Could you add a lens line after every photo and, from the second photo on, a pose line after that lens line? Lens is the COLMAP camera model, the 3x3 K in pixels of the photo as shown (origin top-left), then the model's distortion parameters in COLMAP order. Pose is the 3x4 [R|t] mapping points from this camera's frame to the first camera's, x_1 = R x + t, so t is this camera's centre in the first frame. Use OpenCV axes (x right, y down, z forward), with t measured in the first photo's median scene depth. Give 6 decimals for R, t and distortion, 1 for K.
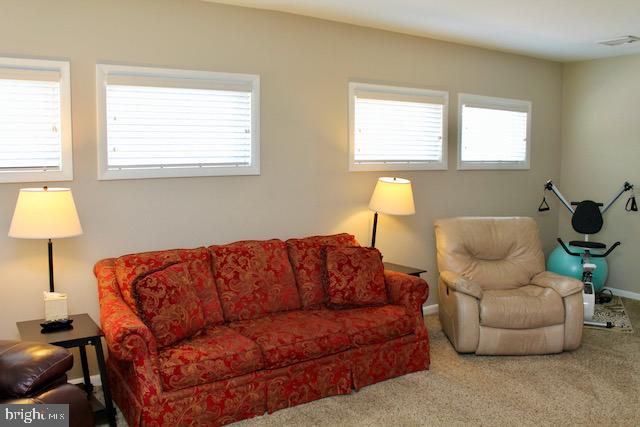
lens RADIAL K [[582.7, 0, 320.9], [0, 582.7, 213.2], [0, 0, 1]] dist [-0.107250, 0.022951]
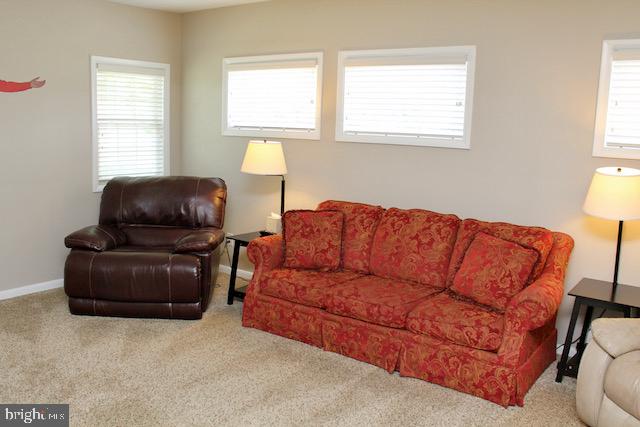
lens RADIAL K [[585.1, 0, 321.1], [0, 585.1, 213.1], [0, 0, 1]] dist [-0.076079, 0.000000]
pose [[0.335192, 0.159525, -0.928546, 0.864042], [-0.132731, 0.983727, 0.121092, -0.053957], [0.932753, 0.082658, 0.350911, 0.517835]]
